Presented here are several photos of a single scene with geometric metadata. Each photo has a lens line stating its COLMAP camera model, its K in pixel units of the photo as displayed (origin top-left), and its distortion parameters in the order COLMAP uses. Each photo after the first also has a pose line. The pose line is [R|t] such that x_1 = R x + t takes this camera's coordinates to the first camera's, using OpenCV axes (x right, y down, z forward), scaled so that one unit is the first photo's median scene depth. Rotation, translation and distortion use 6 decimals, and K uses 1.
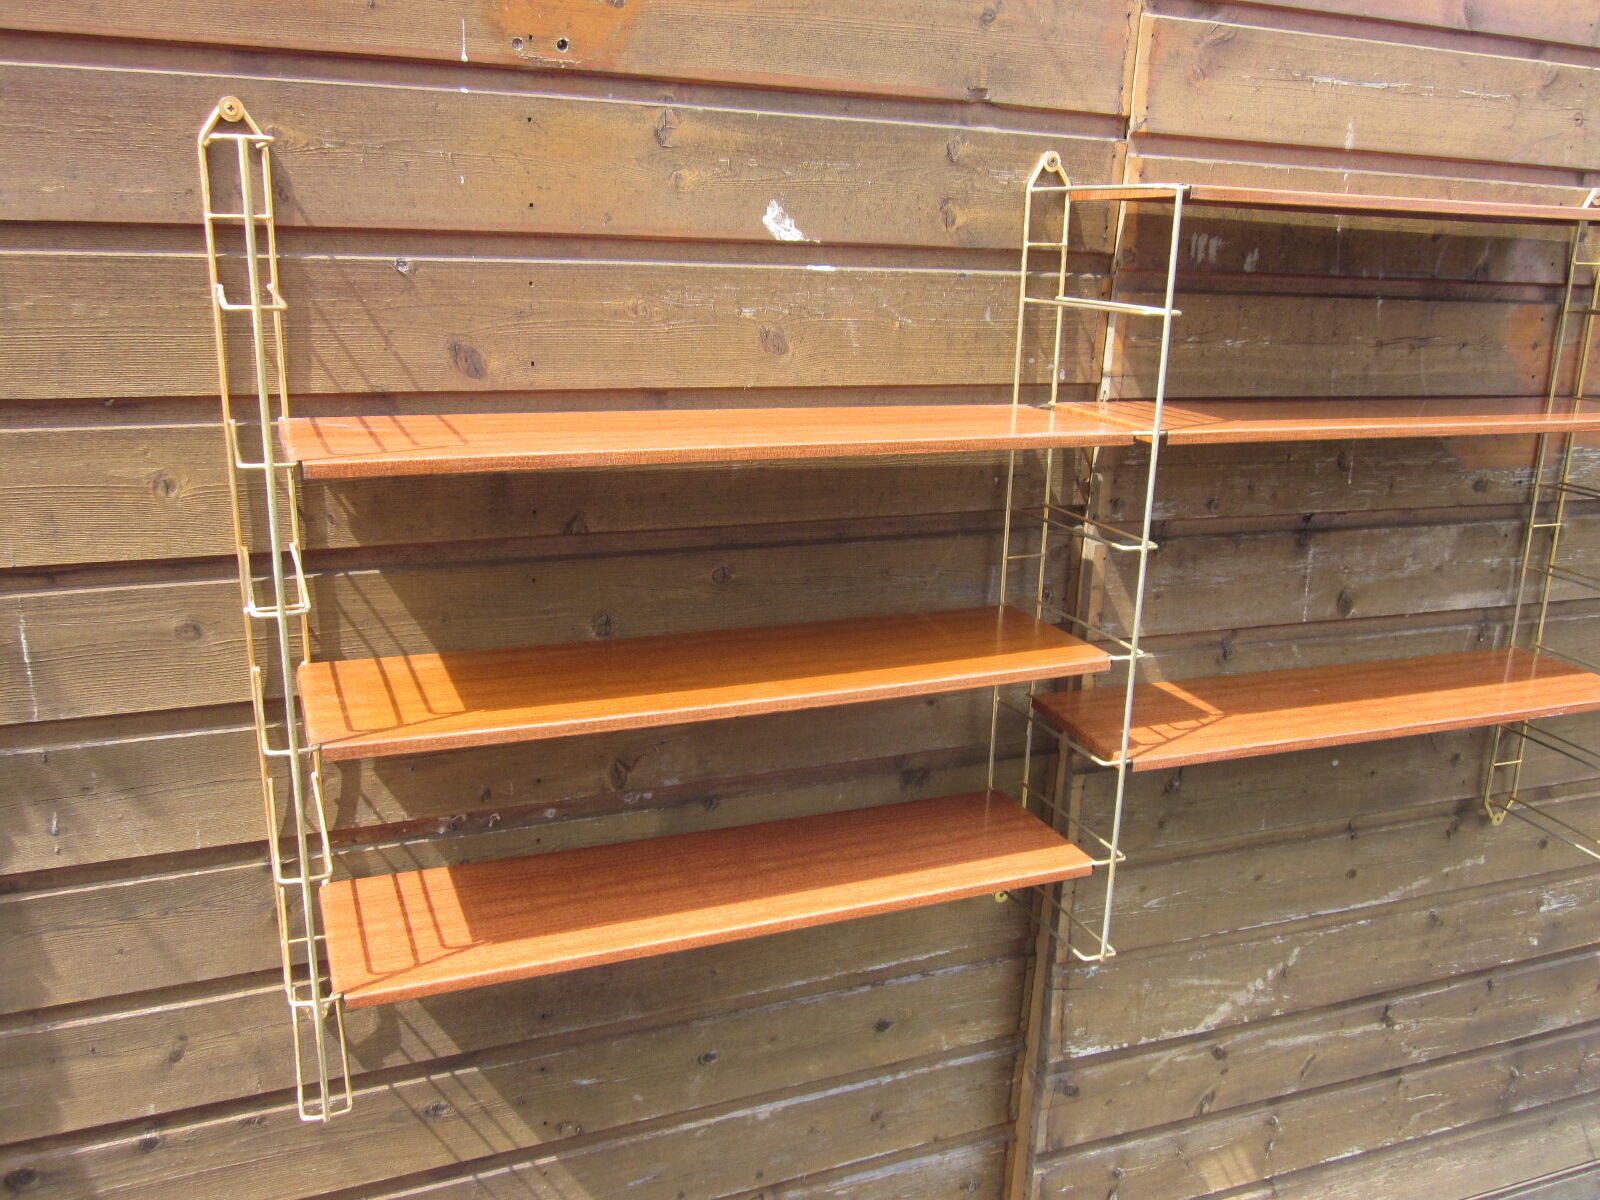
lens RADIAL K [[1328.4, 0, 800.0], [0, 1328.4, 600.0], [0, 0, 1]] dist [-0.042159, 0.016579]
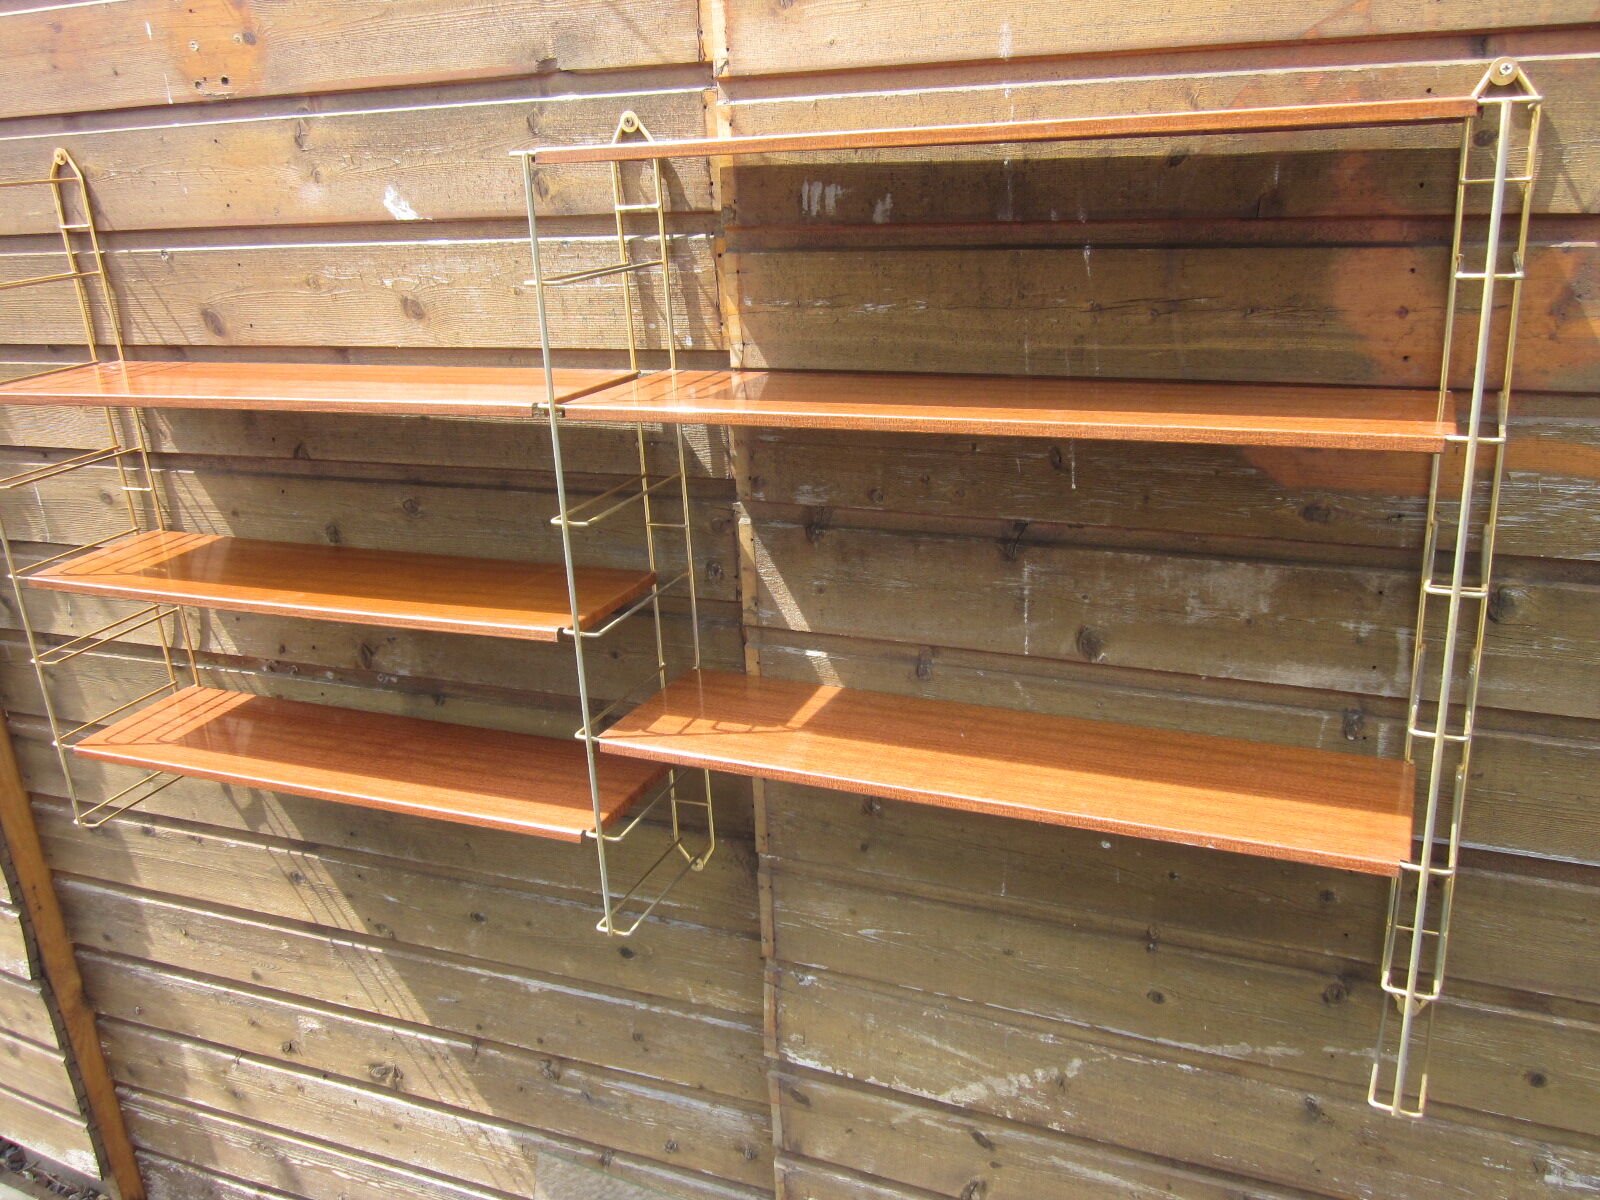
lens RADIAL K [[1328.4, 0, 800.0], [0, 1328.4, 600.0], [0, 0, 1]] dist [-0.042159, 0.016579]
pose [[0.713577, 0.160588, -0.681923, 0.893129], [-0.123654, 0.986962, 0.103029, -0.089076], [0.689578, 0.010804, 0.724131, 0.344371]]
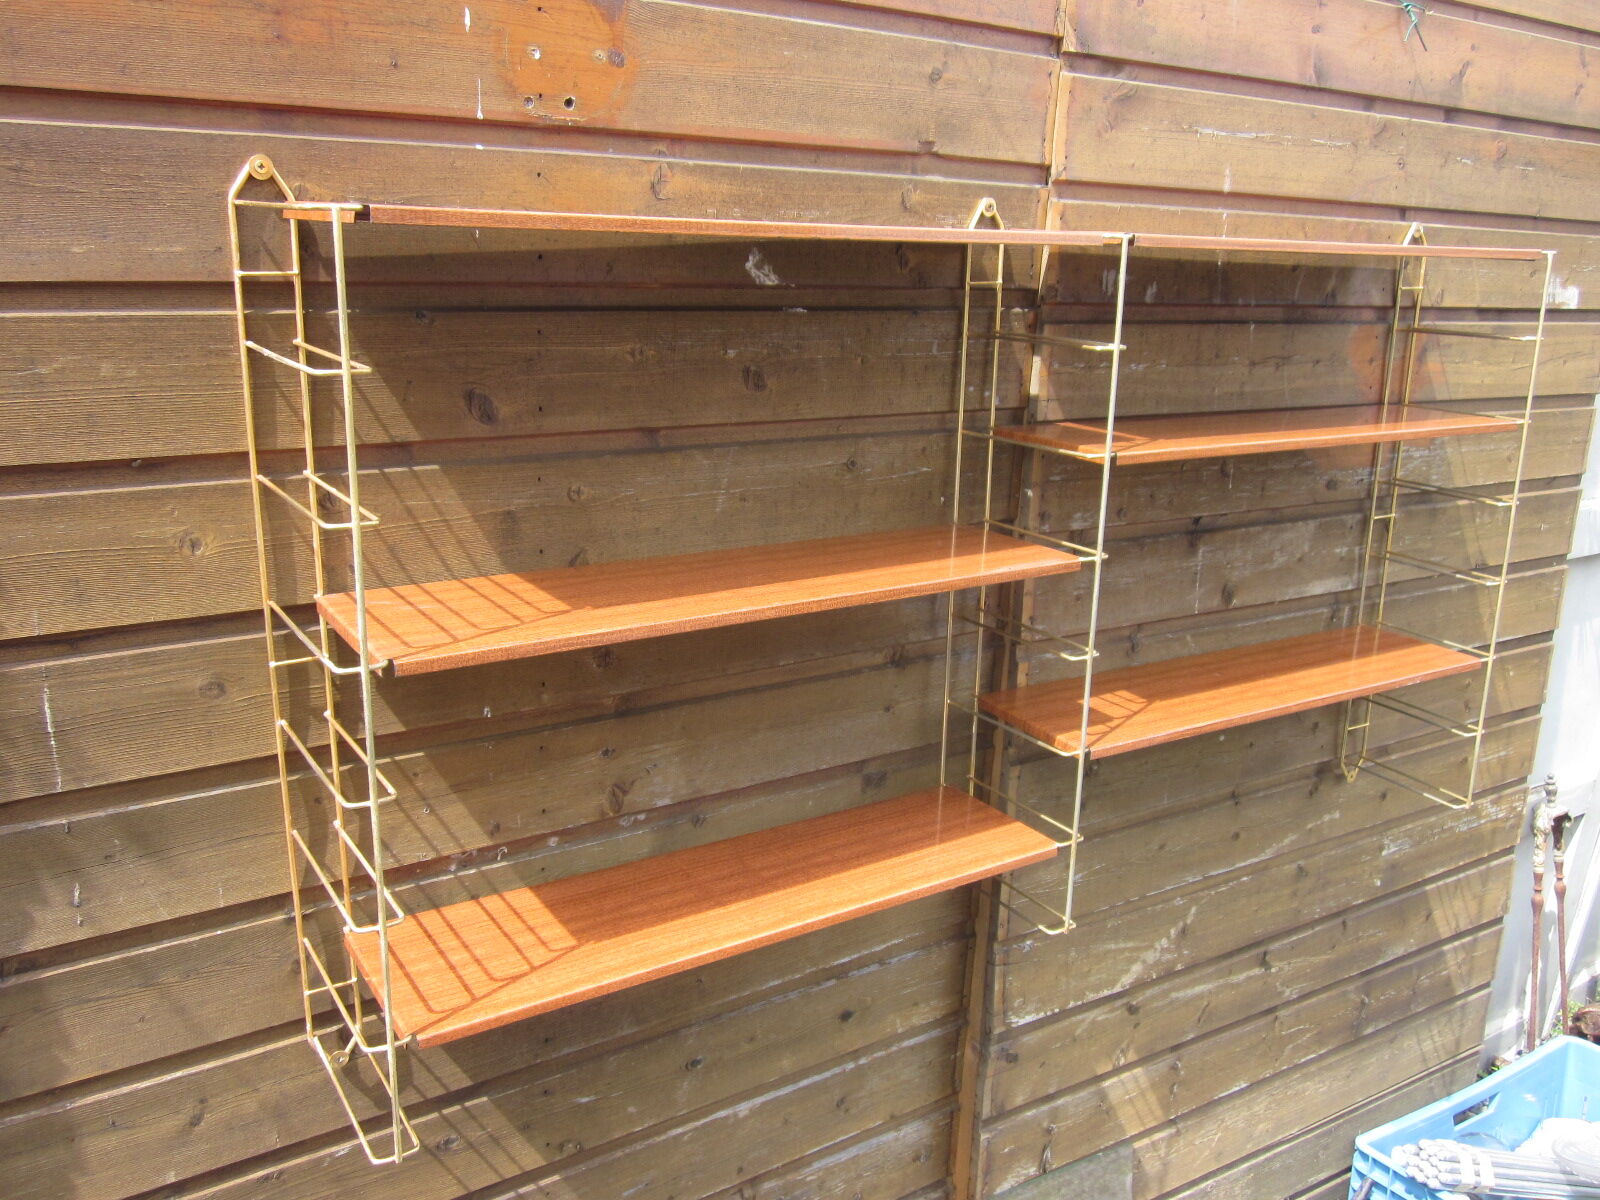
lens RADIAL K [[1328.4, 0, 800.0], [0, 1328.4, 600.0], [0, 0, 1]] dist [-0.042159, 0.016579]
pose [[0.982708, -0.051719, 0.177794, -0.154859], [0.051567, 0.998655, 0.005475, -0.019693], [-0.177838, 0.003788, 0.984053, -0.040830]]
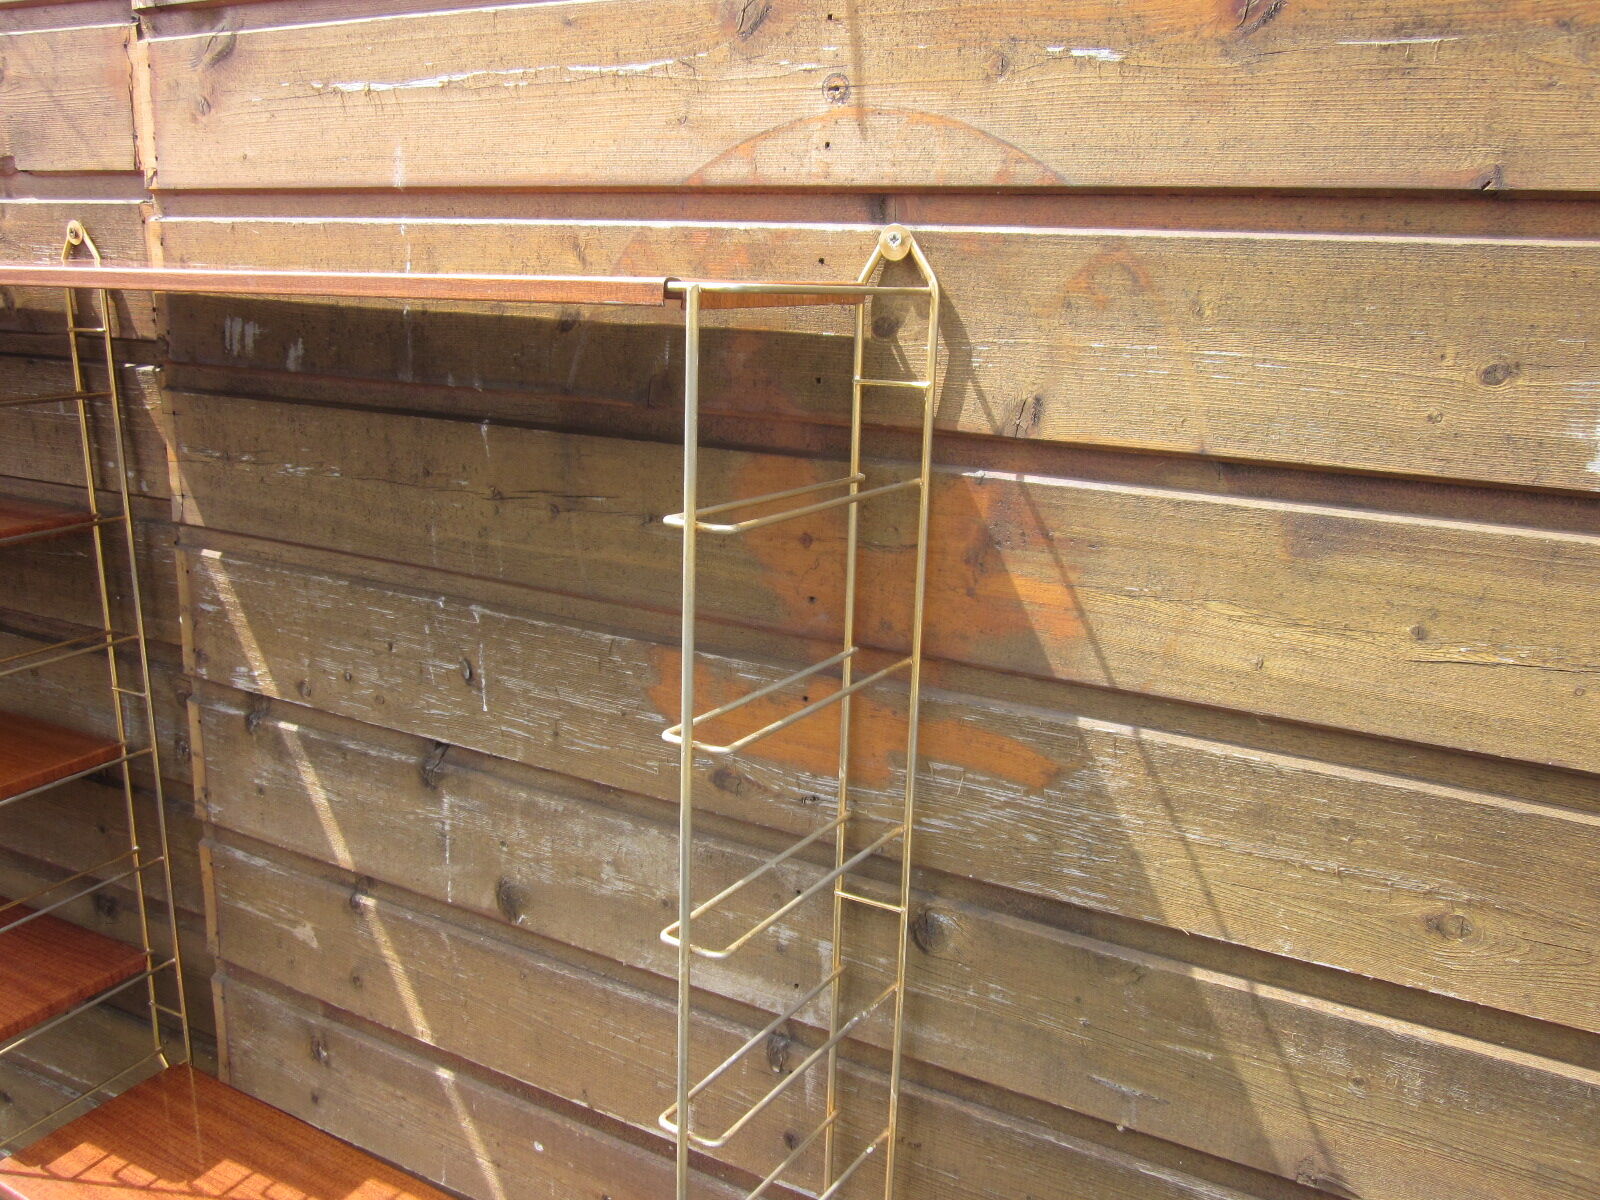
lens RADIAL K [[1317.4, 0, 800.0], [0, 1317.4, 600.0], [0, 0, 1]] dist [-0.036596, 0.006283]
pose [[0.653845, 0.172192, -0.736774, 1.023407], [-0.209827, 0.976832, 0.042087, -0.209428], [0.726952, 0.127077, 0.674828, 0.719307]]
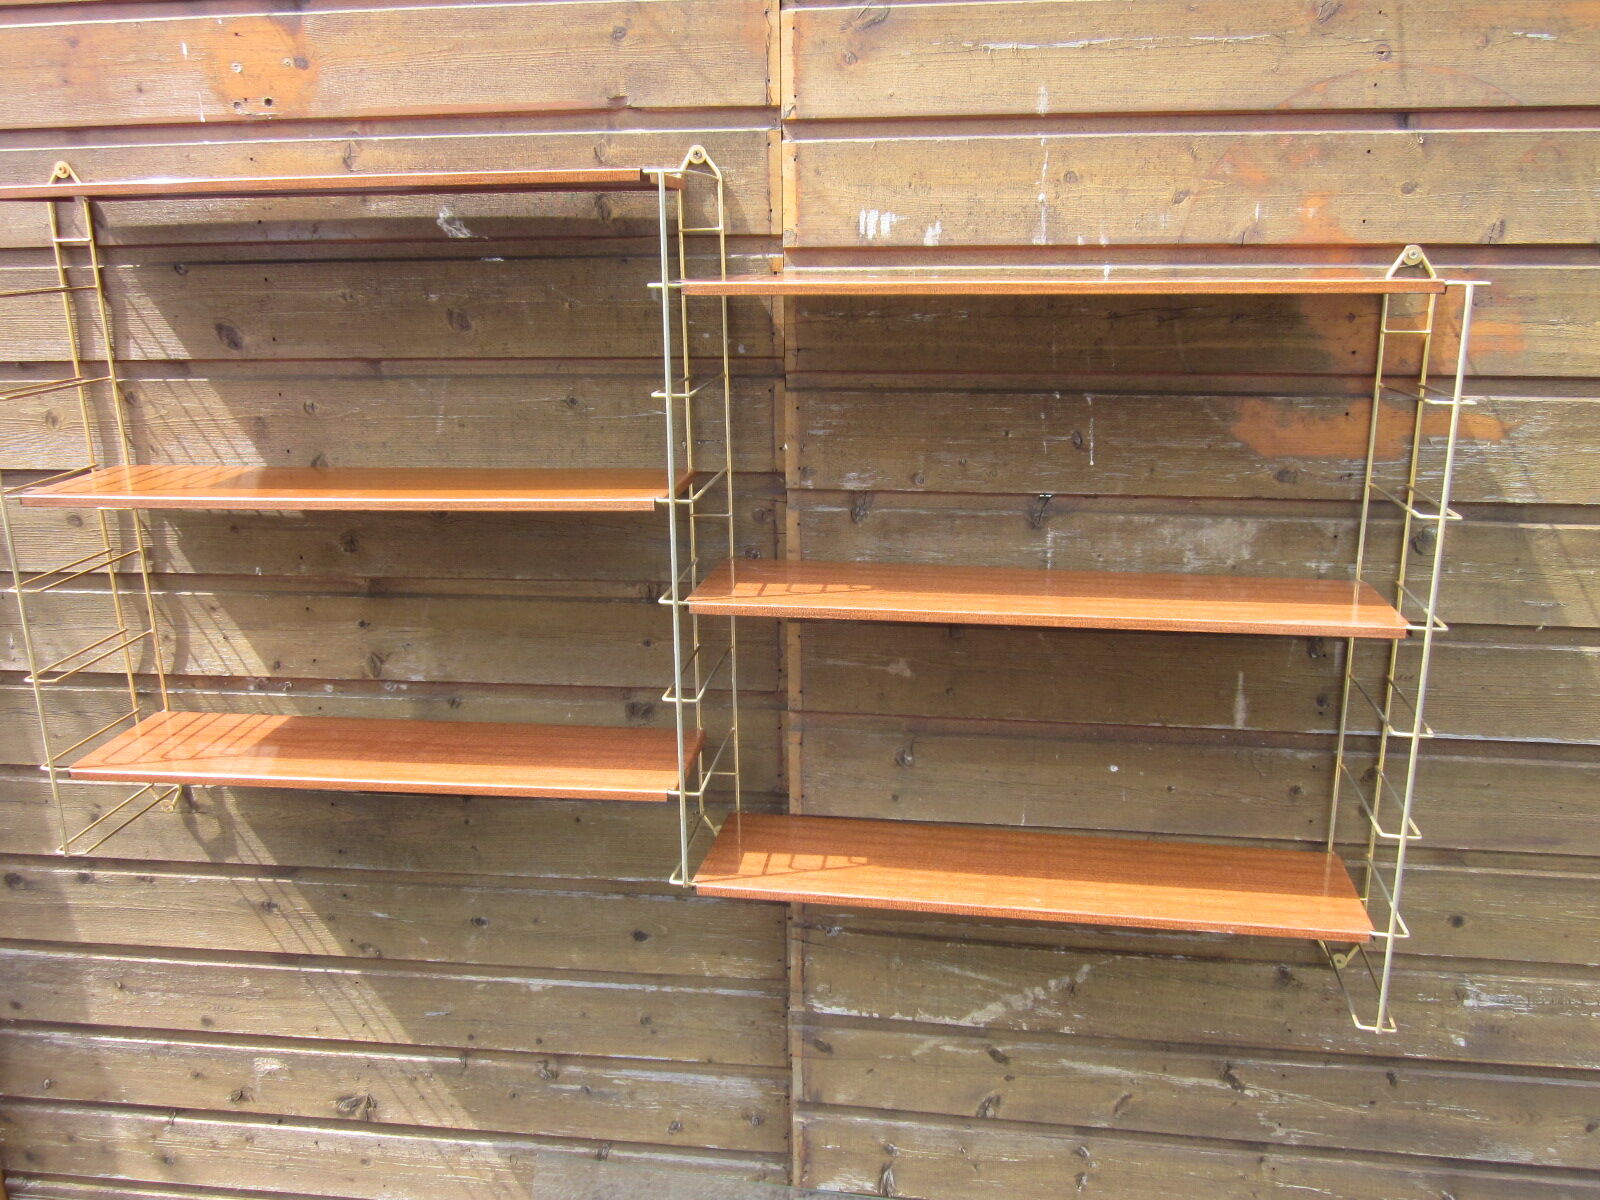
lens RADIAL K [[1328.4, 0, 800.0], [0, 1328.4, 600.0], [0, 0, 1]] dist [-0.042159, 0.016579]
pose [[0.870164, 0.081911, -0.485907, 0.744375], [-0.092825, 0.995681, 0.001614, 0.026777], [0.483941, 0.043700, 0.874009, 0.080034]]
